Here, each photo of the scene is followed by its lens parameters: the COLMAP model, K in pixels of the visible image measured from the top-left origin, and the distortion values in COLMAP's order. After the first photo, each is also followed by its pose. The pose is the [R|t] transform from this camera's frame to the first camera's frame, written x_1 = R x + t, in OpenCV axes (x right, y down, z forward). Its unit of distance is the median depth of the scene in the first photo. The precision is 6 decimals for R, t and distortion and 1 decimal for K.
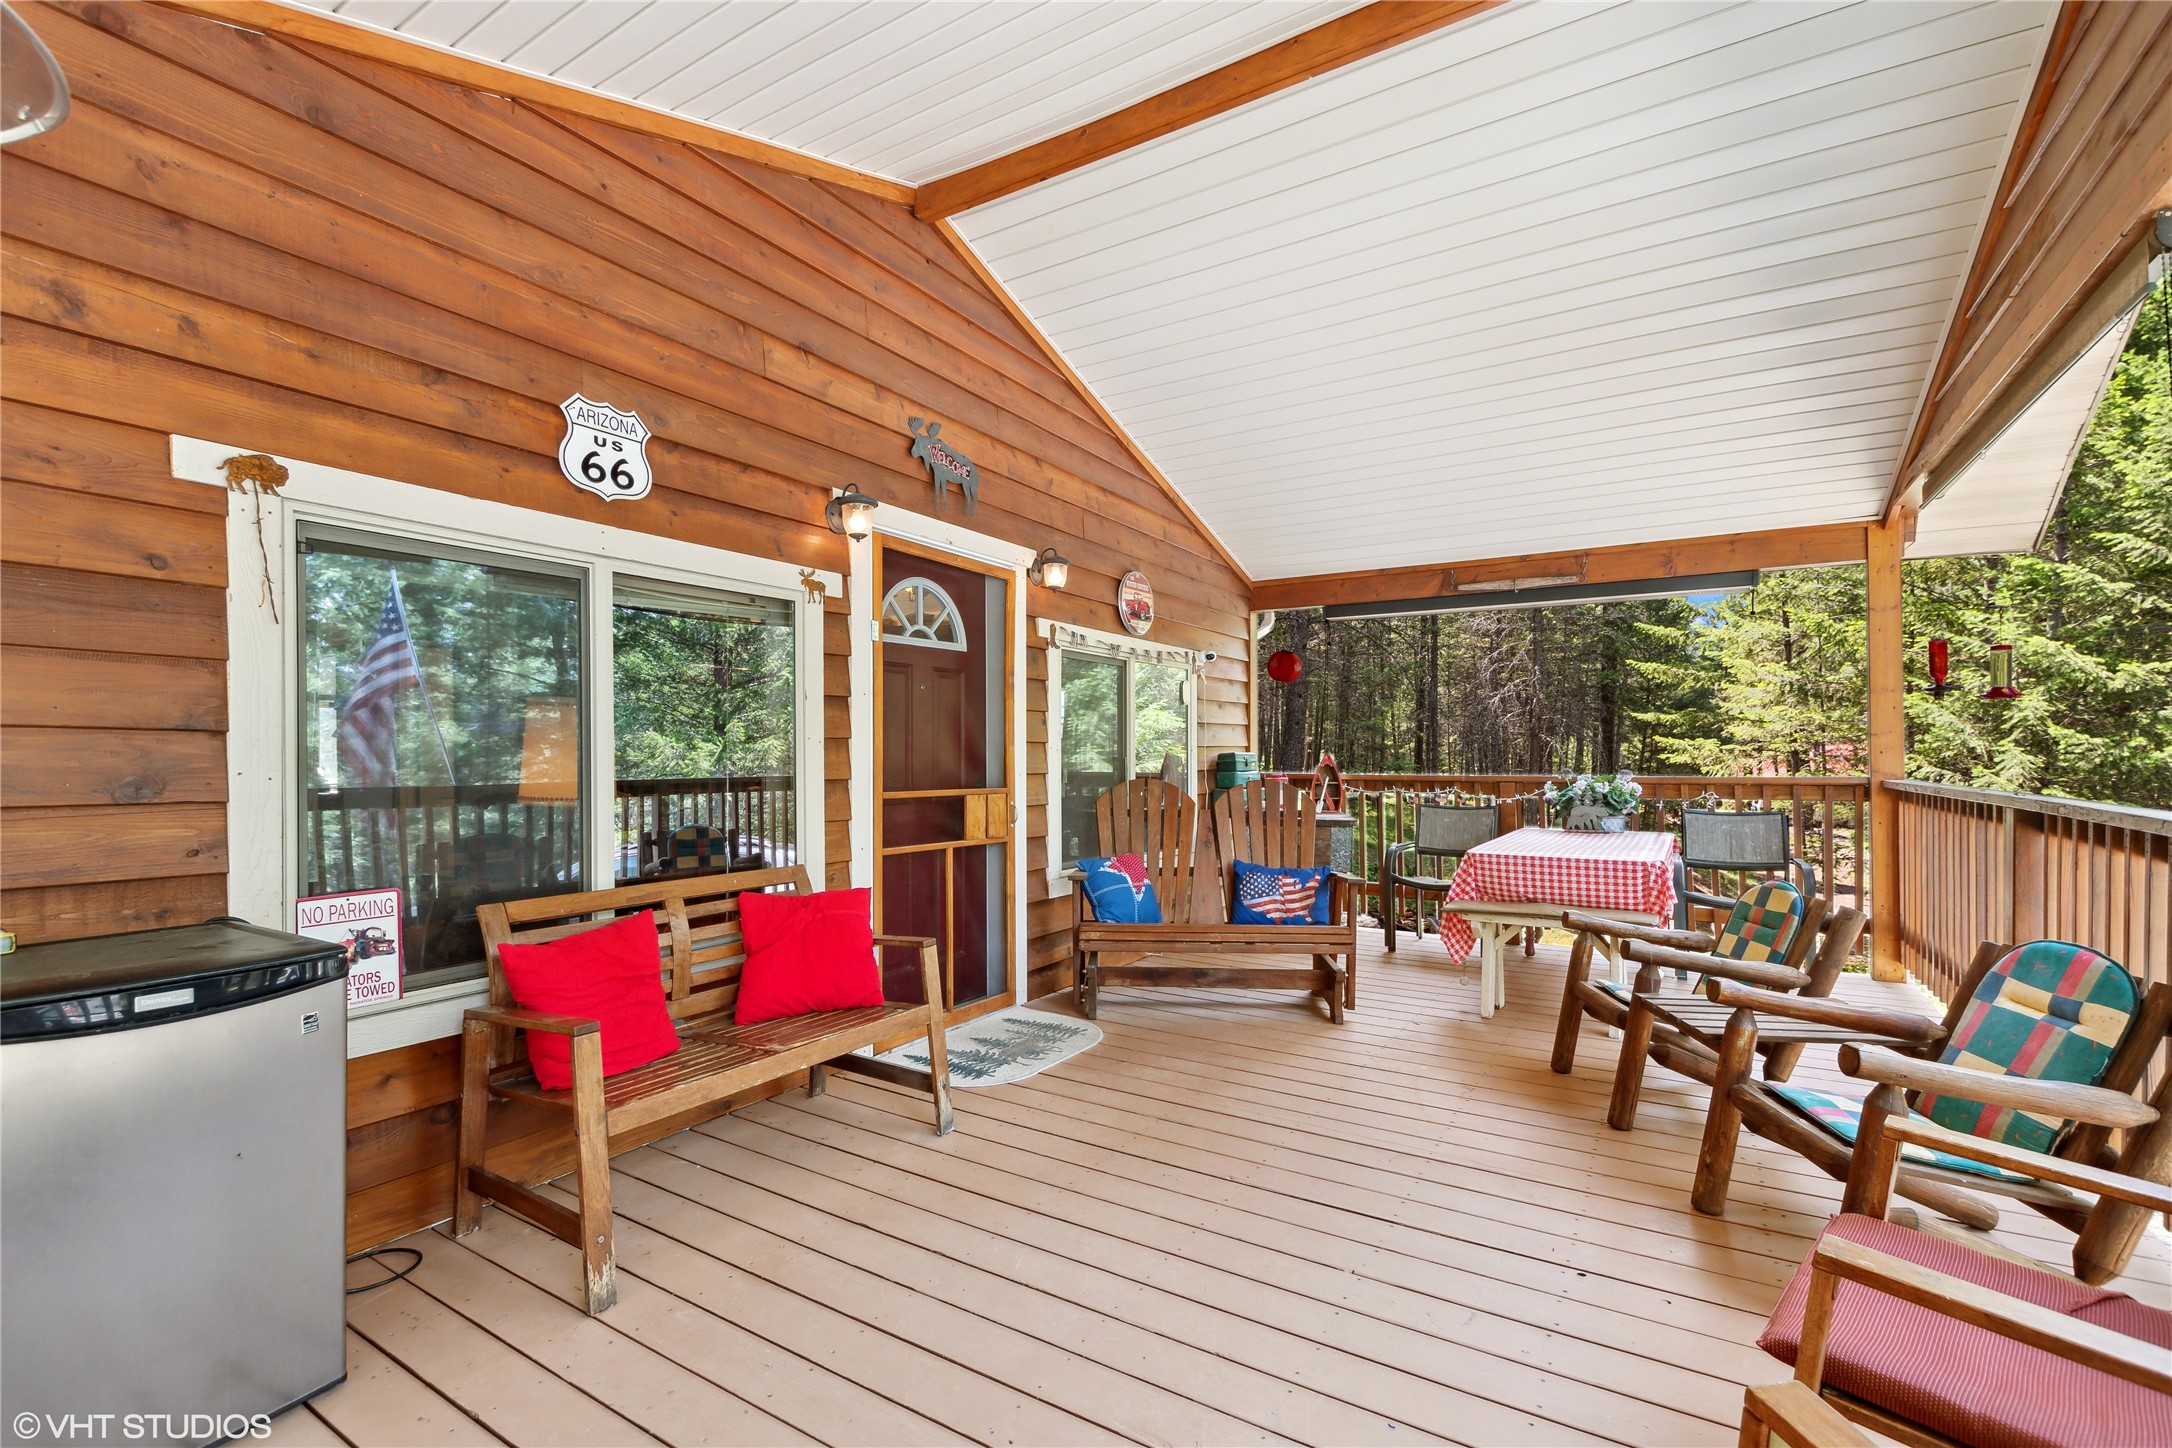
lens RADIAL K [[953.9, 0, 1085.0], [0, 953.9, 738.6], [0, 0, 1]] dist [0.002212, 0.000265]
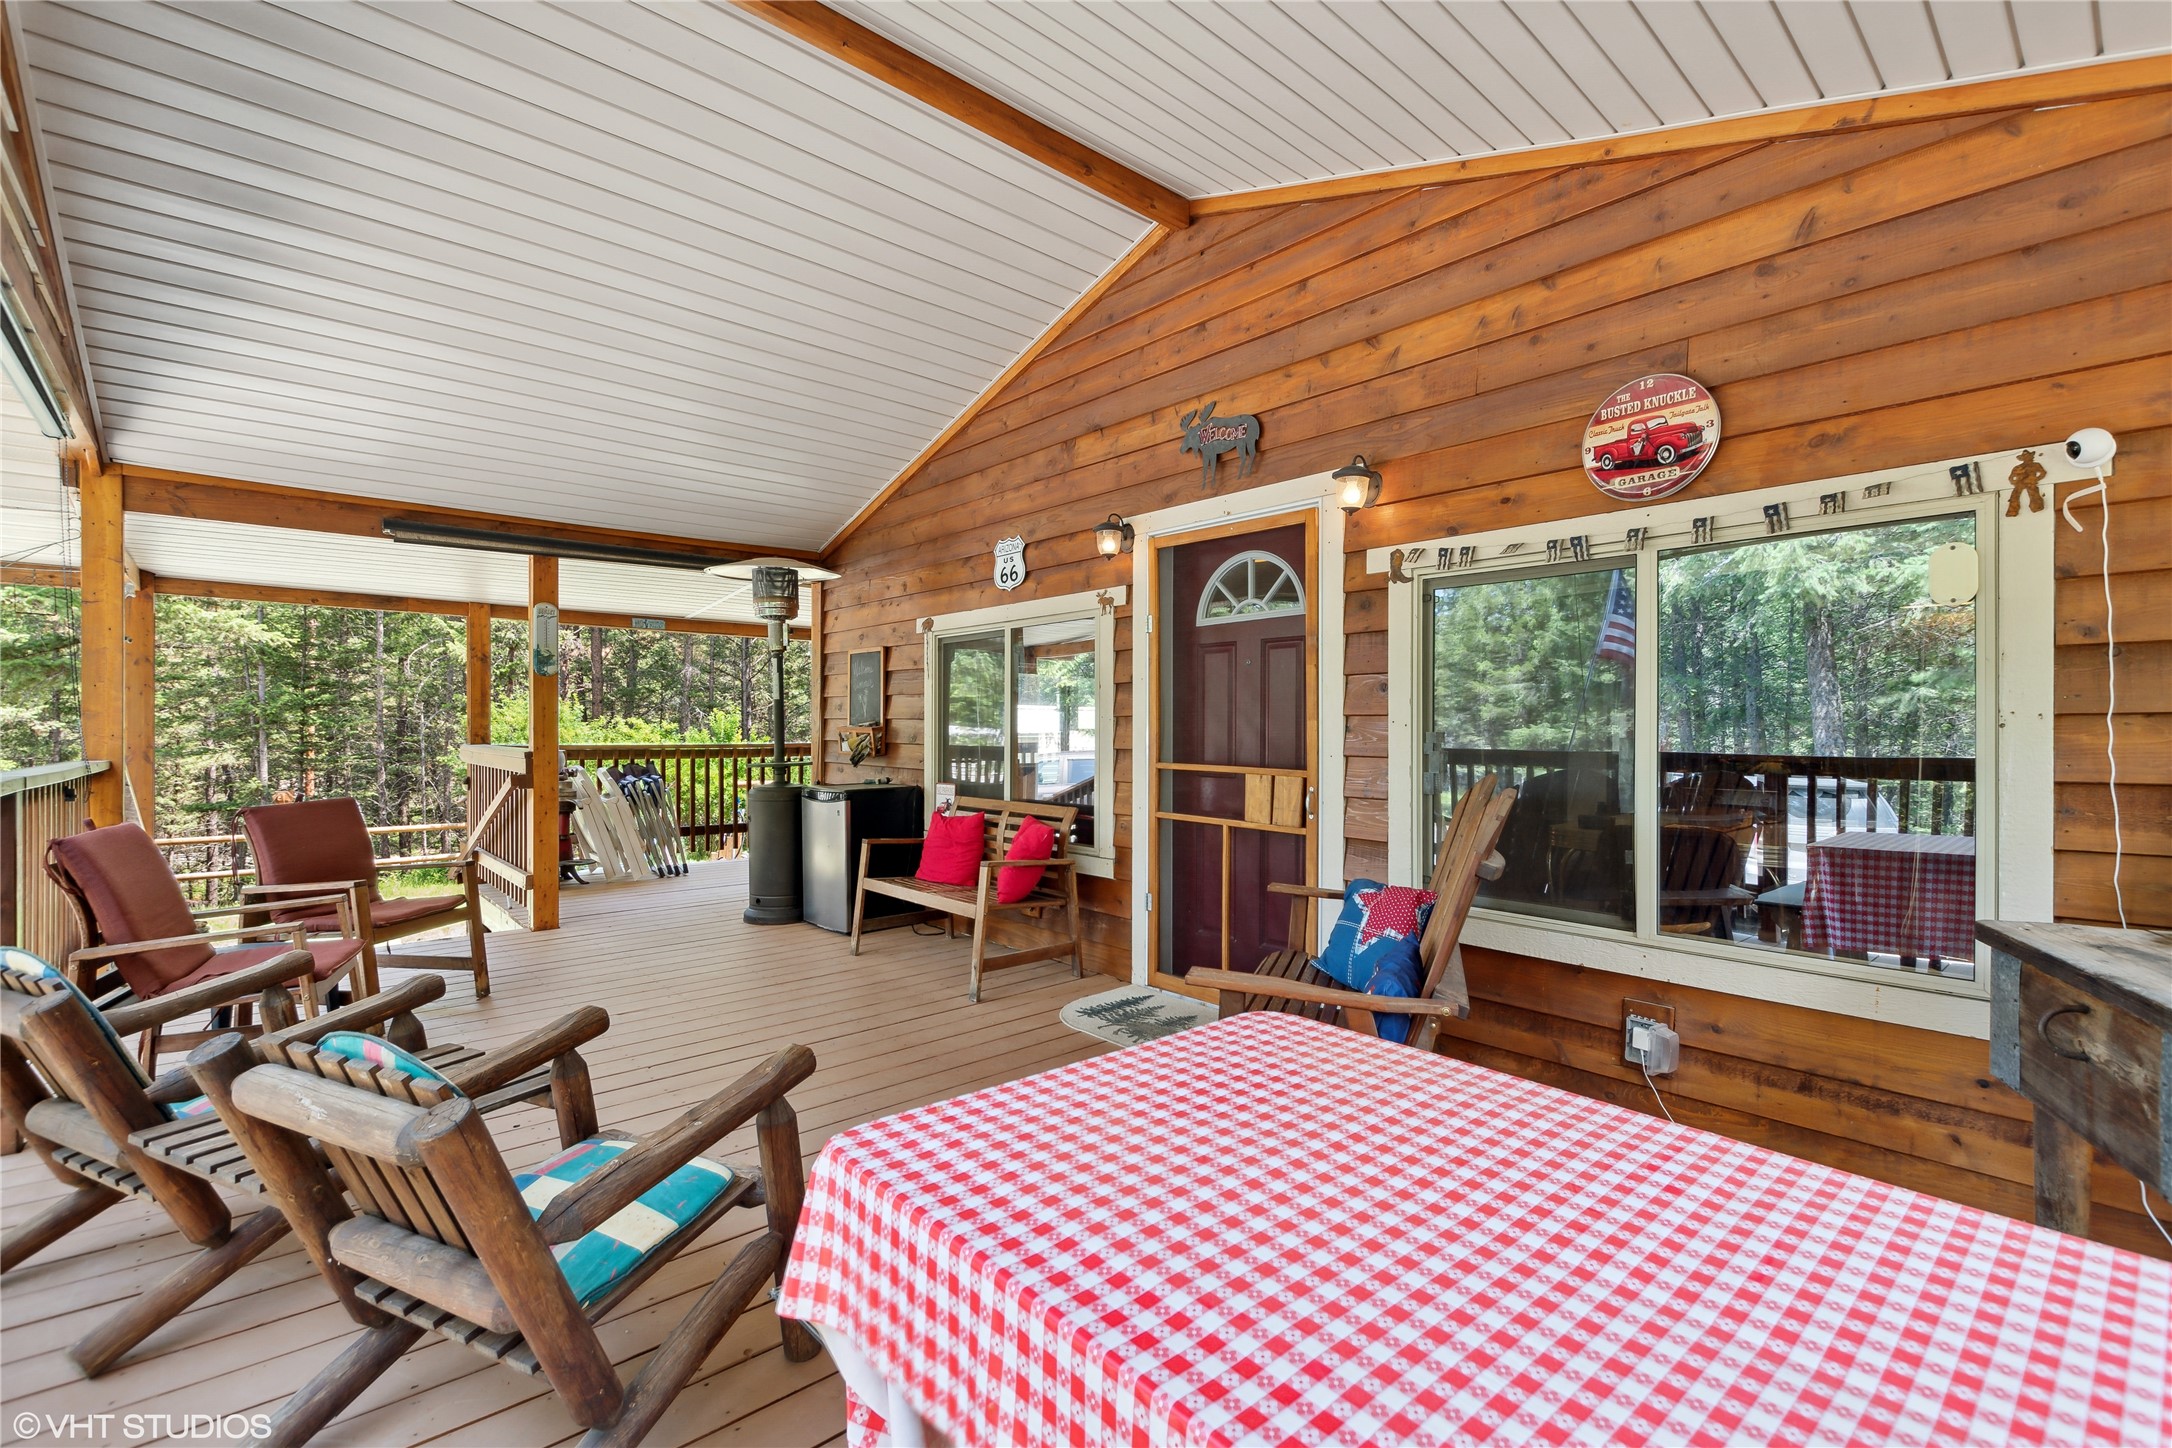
lens RADIAL K [[953.9, 0, 1085.0], [0, 953.9, 730.1], [0, 0, 1]] dist [0.002212, 0.000265]
pose [[-0.281549, -0.000043, -0.959547, 0.843273], [0.009439, 0.999951, -0.002814, 0.017777], [0.959500, -0.009850, -0.281535, 1.139616]]
